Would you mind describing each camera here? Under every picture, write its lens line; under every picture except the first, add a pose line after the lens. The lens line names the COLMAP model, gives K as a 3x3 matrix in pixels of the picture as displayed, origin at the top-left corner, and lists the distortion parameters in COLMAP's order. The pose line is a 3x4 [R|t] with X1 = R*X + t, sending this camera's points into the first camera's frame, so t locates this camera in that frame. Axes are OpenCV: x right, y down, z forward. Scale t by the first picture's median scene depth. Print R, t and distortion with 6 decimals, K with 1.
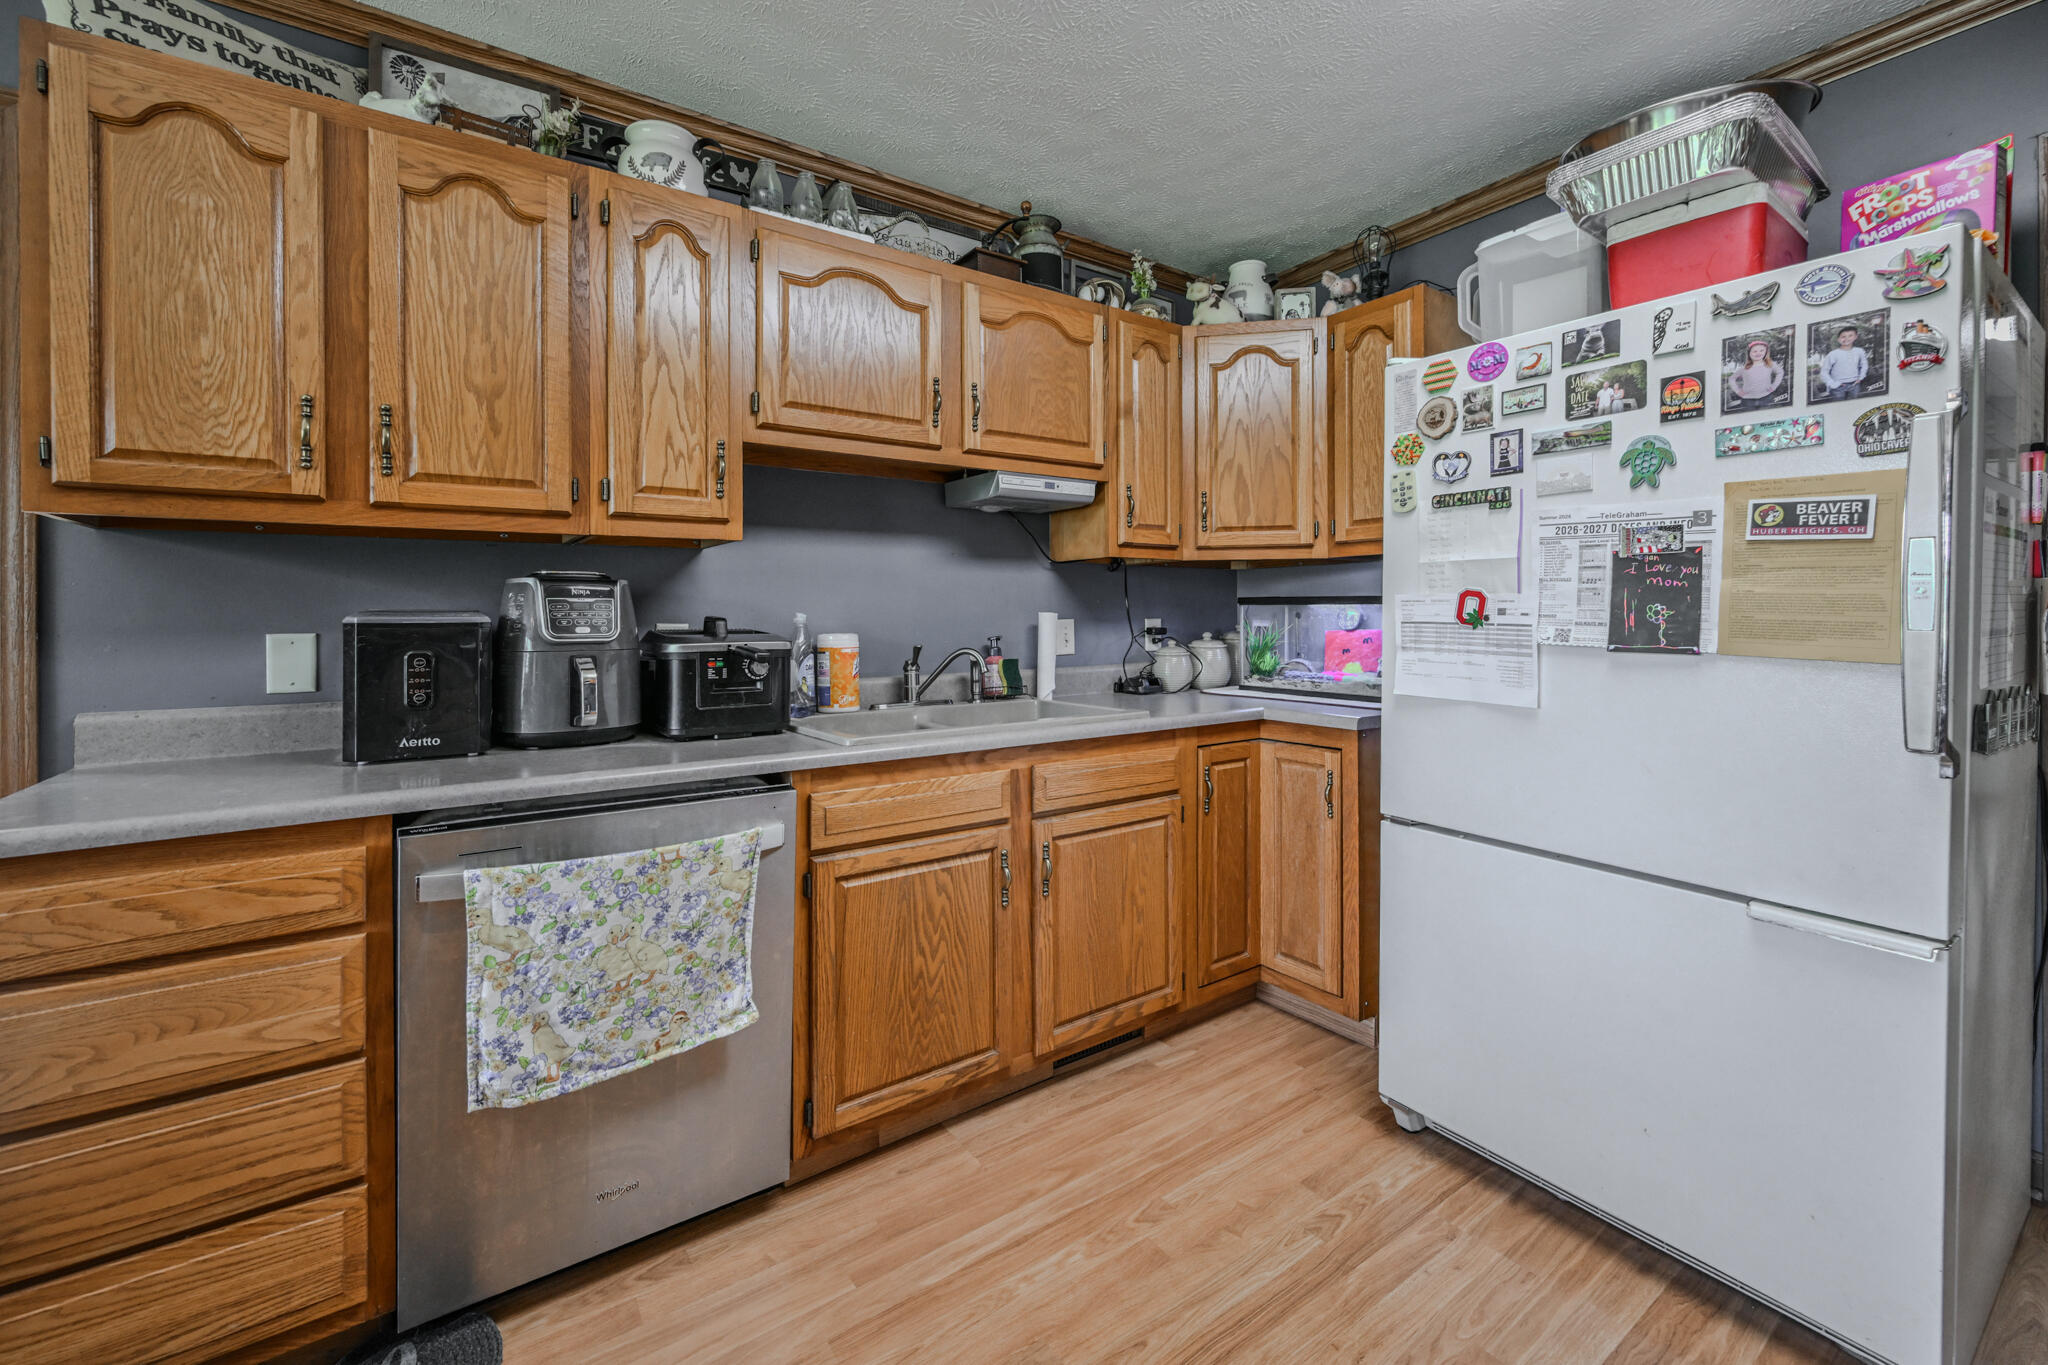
lens RADIAL K [[740.2, 0, 1016.7], [0, 740.2, 604.9], [0, 0, 1]] dist [-0.000909, 0.000050]
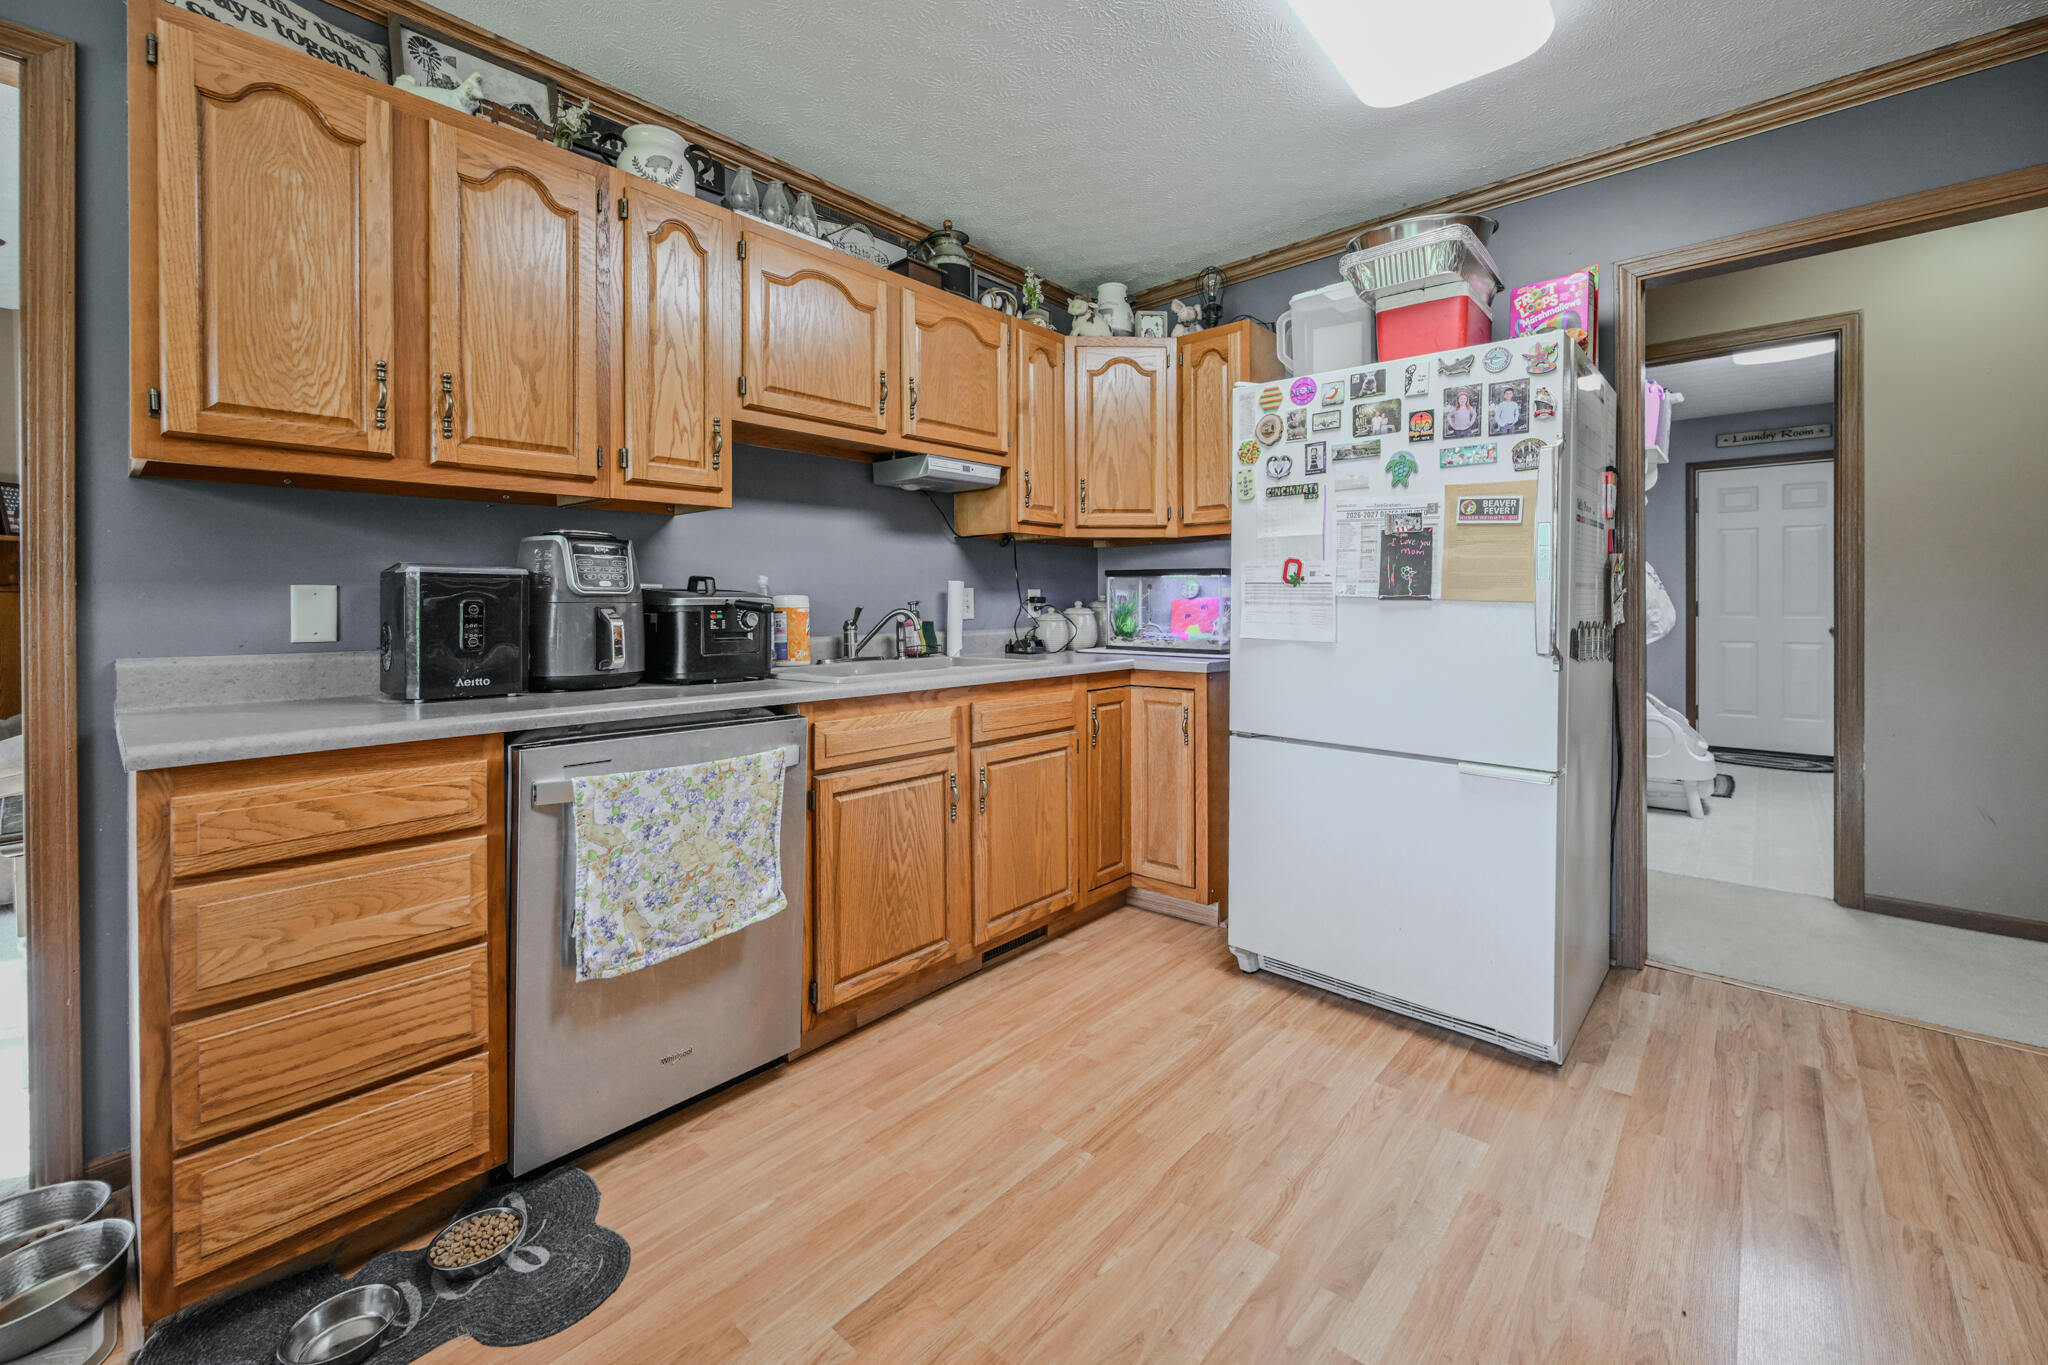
lens RADIAL K [[835.0, 0, 1007.1], [0, 835.0, 611.5], [0, 0, 1]] dist [-0.001250, 0.000014]
pose [[0.961367, -0.008326, 0.275144, -0.351616], [0.005668, 0.999929, 0.010453, 0.065961], [-0.275212, -0.008490, 0.961346, -0.371817]]
